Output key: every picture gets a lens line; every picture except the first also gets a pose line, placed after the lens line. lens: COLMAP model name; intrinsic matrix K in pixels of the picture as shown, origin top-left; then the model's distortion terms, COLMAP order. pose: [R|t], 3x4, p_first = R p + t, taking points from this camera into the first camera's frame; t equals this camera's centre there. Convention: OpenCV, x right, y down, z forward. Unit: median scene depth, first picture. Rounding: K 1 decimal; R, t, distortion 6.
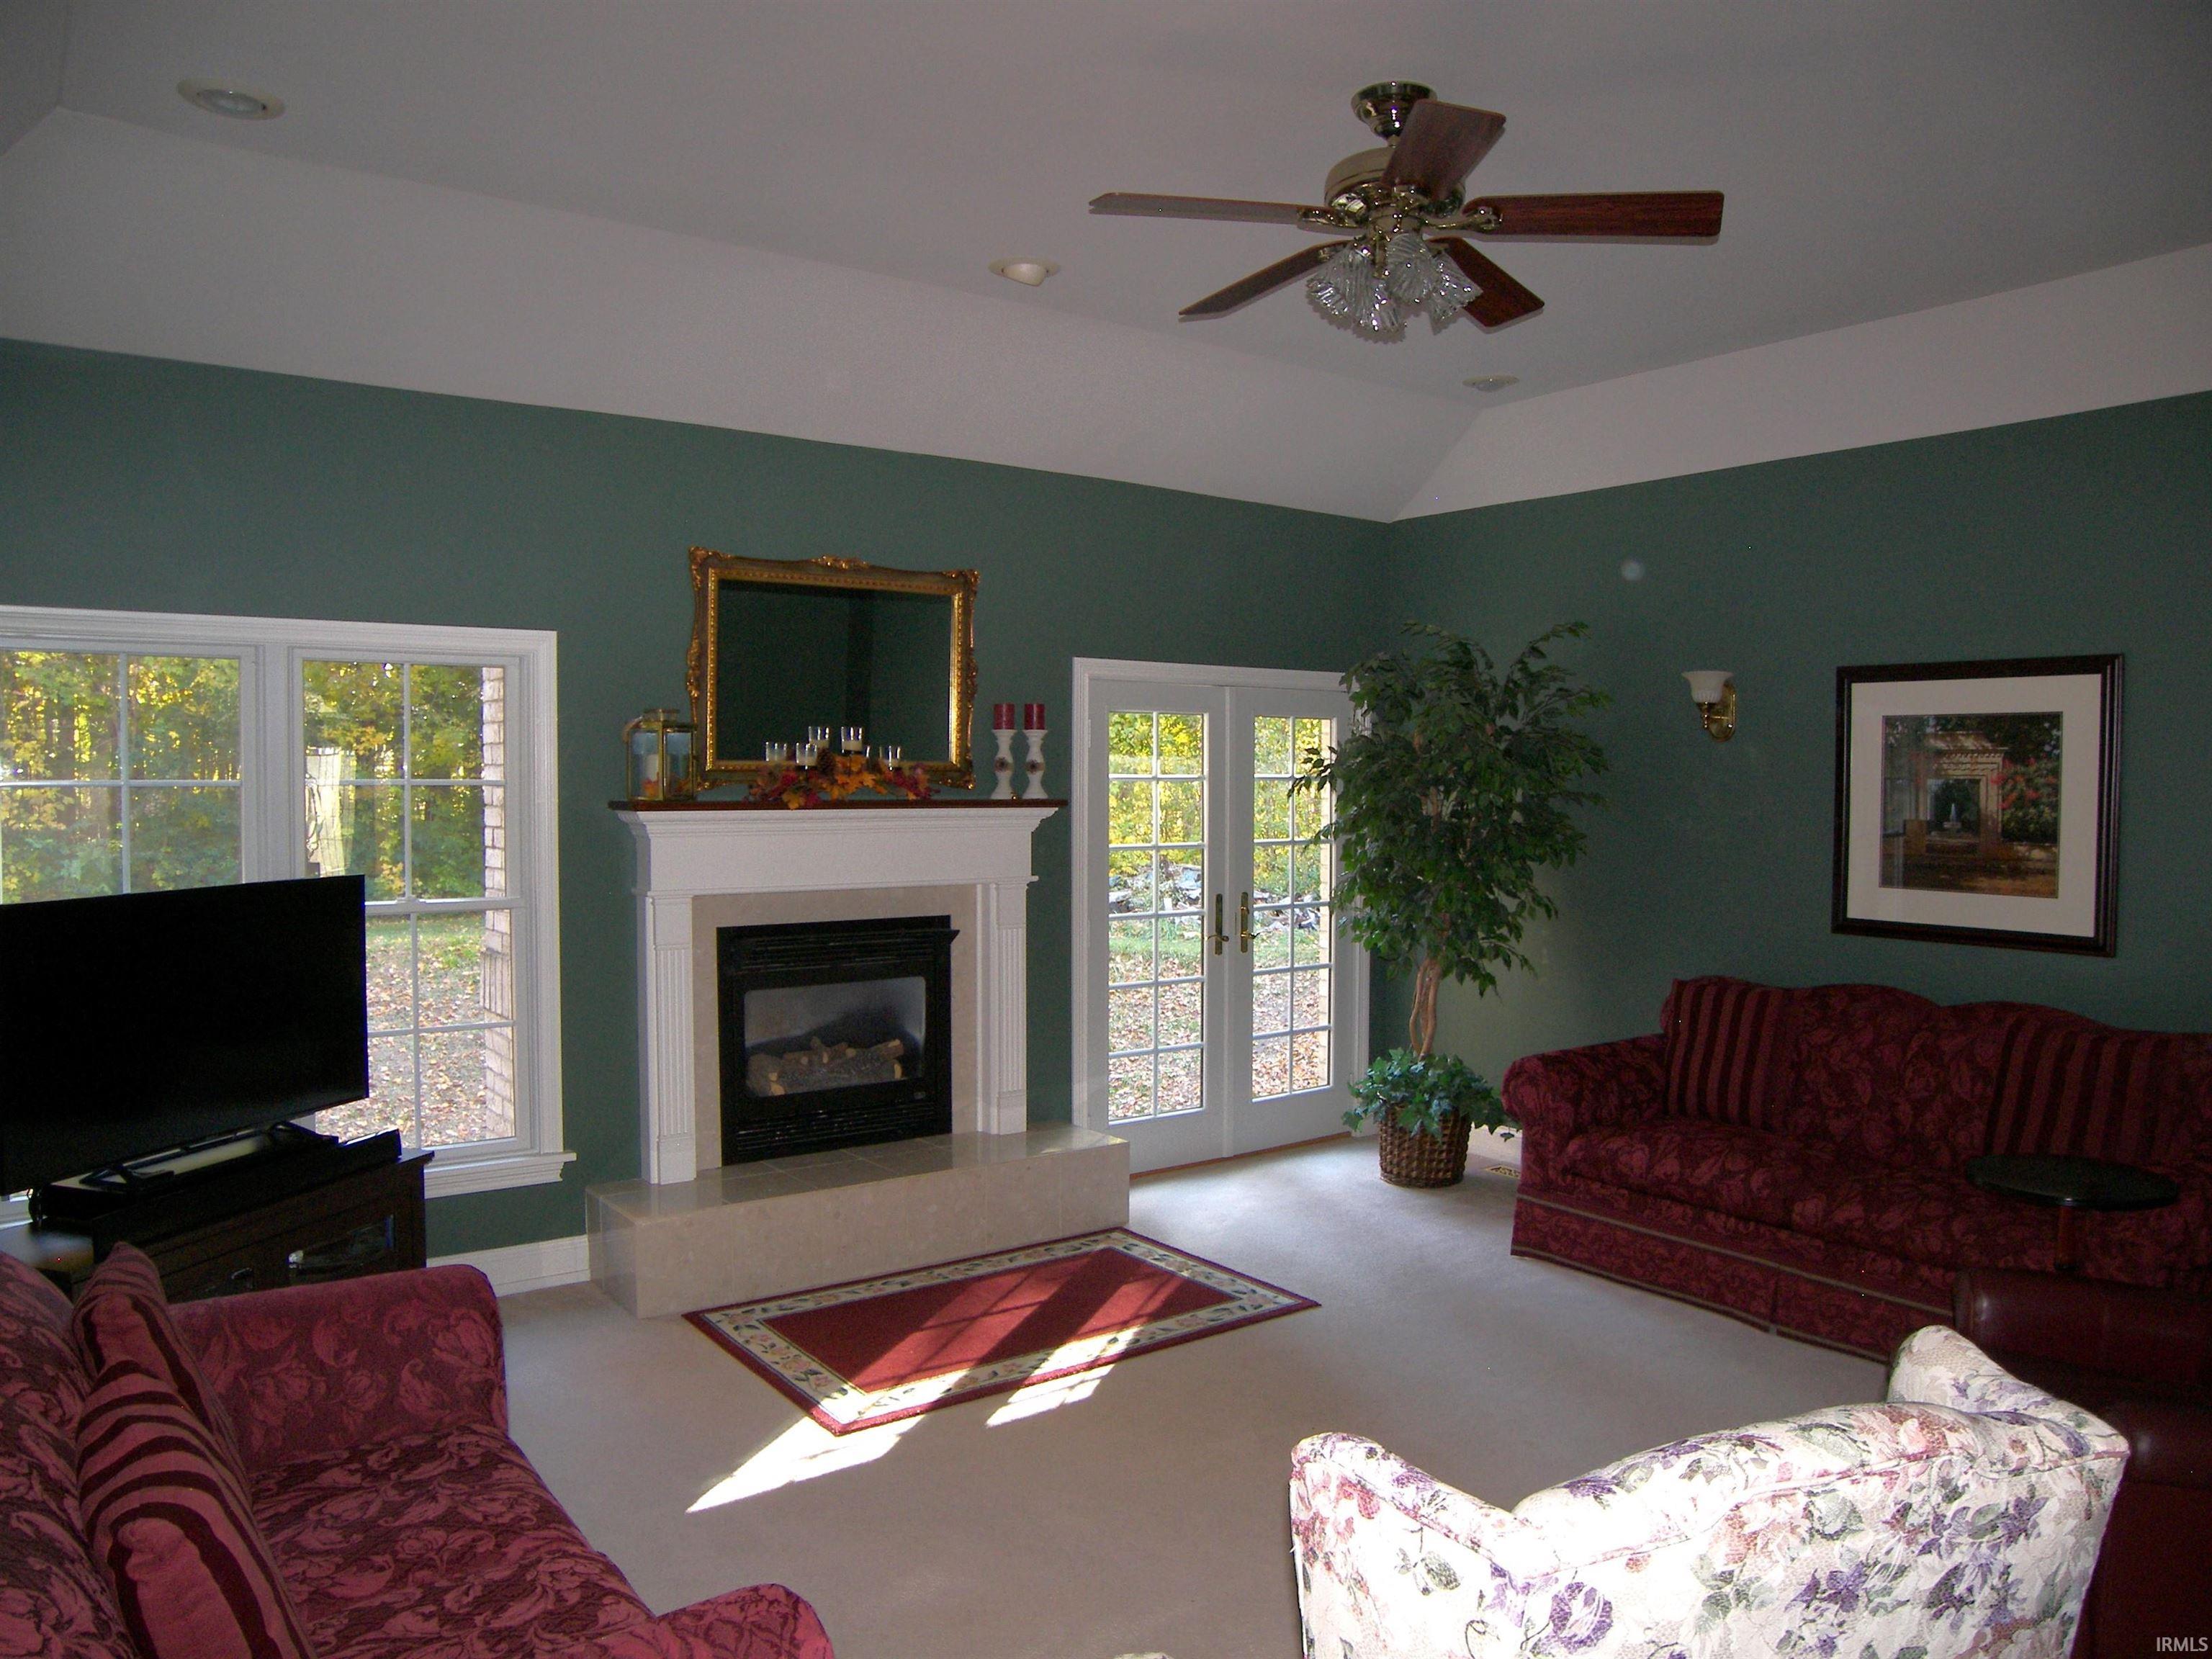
lens RADIAL K [[1584.4, 0, 1092.3], [0, 1584.4, 832.7], [0, 0, 1]] dist [-0.157192, 0.161381]
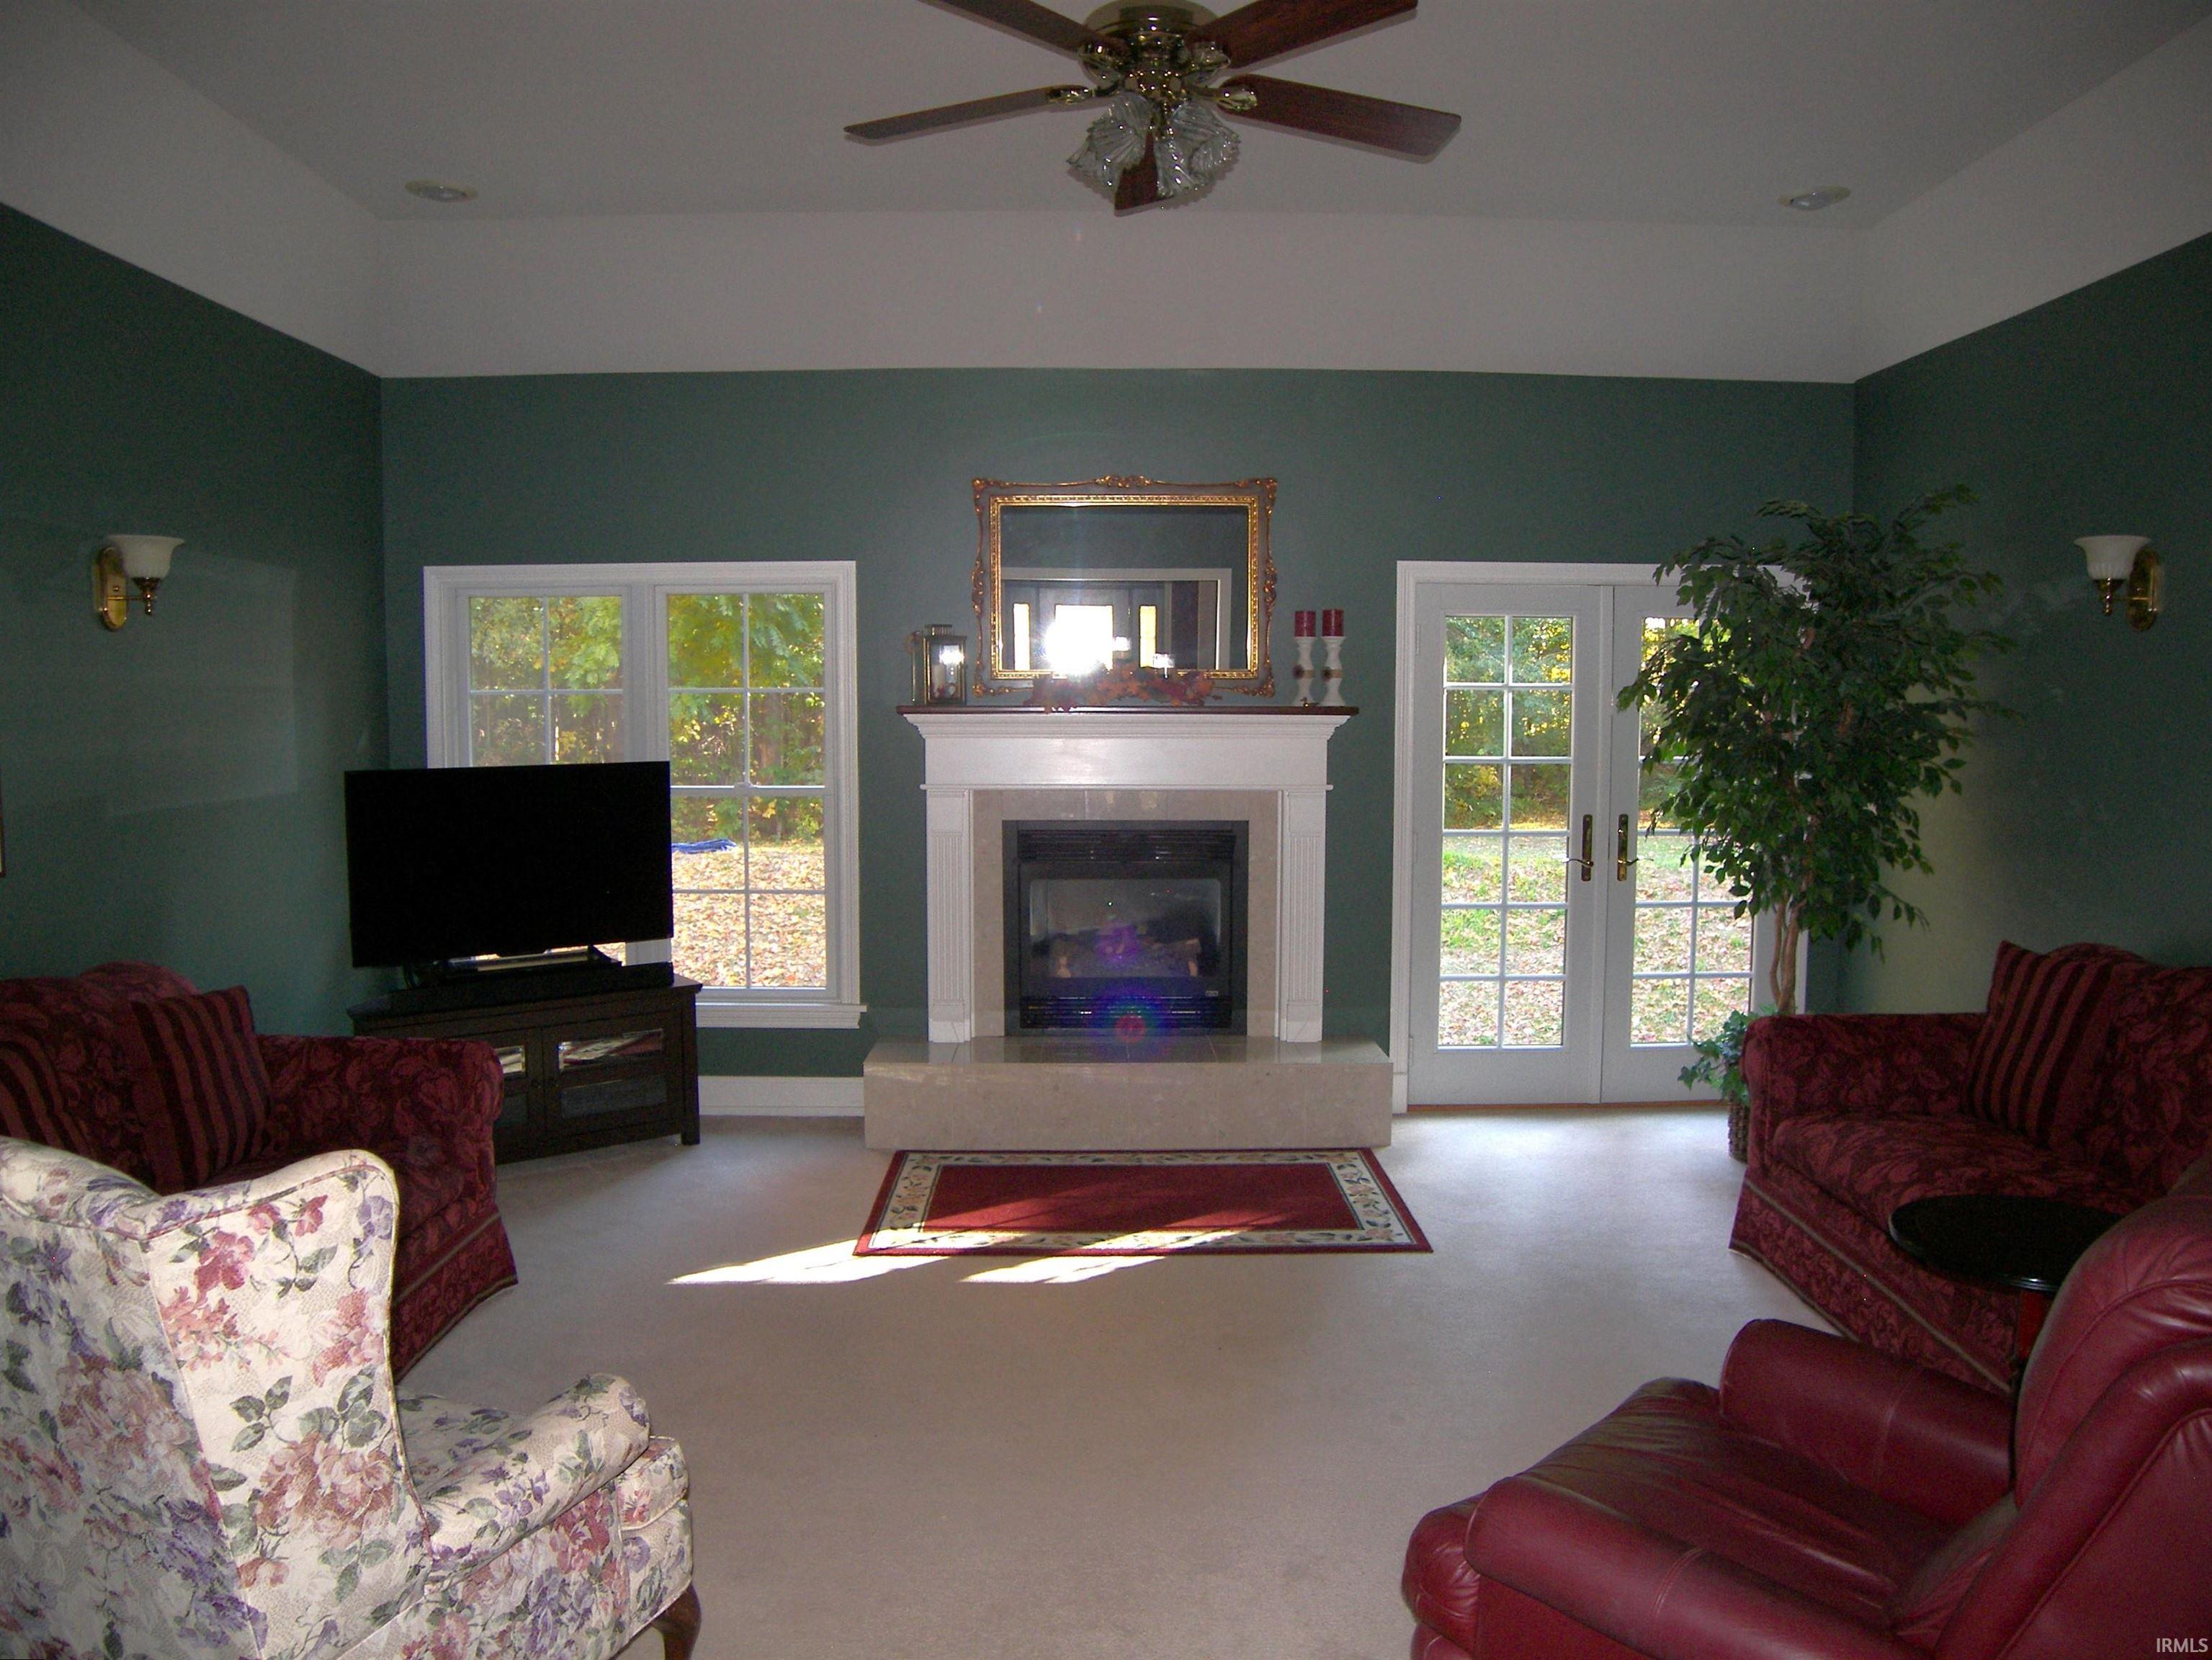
lens RADIAL K [[1584.6, 0, 1092.3], [0, 1584.6, 833.2], [0, 0, 1]] dist [-0.157192, 0.161381]
pose [[0.810150, 0.044959, -0.584496, 0.477458], [-0.019191, 0.998554, 0.050207, 0.012451], [0.585908, -0.029458, 0.809842, 0.132415]]
